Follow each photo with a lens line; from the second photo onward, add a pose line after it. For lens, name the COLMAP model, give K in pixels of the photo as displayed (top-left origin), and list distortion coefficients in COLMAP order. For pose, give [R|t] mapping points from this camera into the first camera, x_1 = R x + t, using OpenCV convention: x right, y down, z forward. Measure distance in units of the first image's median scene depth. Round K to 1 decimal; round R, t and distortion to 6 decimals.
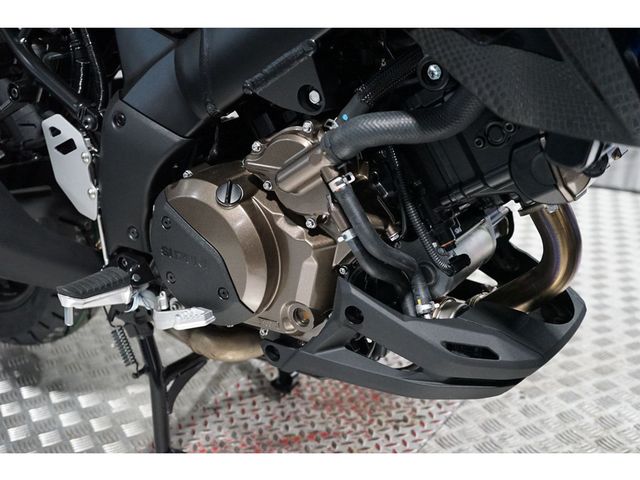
lens RADIAL K [[776.9, 0, 320.0], [0, 776.9, 240.0], [0, 0, 1]] dist [-0.009613, 0.022275]
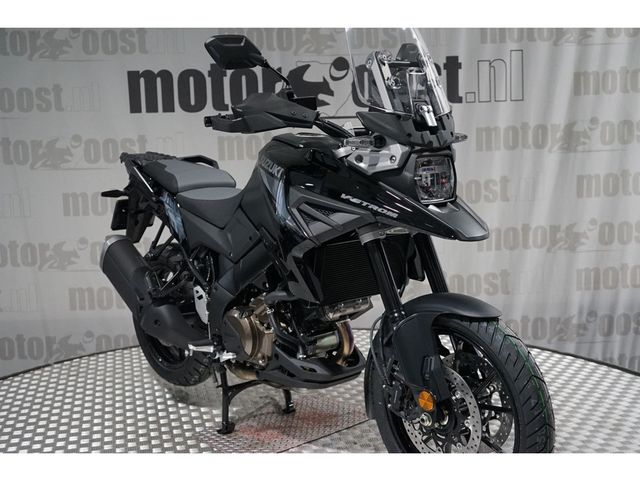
lens RADIAL K [[776.9, 0, 320.0], [0, 776.9, 240.0], [0, 0, 1]] dist [-0.009613, 0.022275]
pose [[0.966641, 0.035579, -0.253653, 0.839090], [-0.090615, 0.973765, -0.208735, 0.237459], [0.239572, 0.224756, 0.944505, -1.685690]]
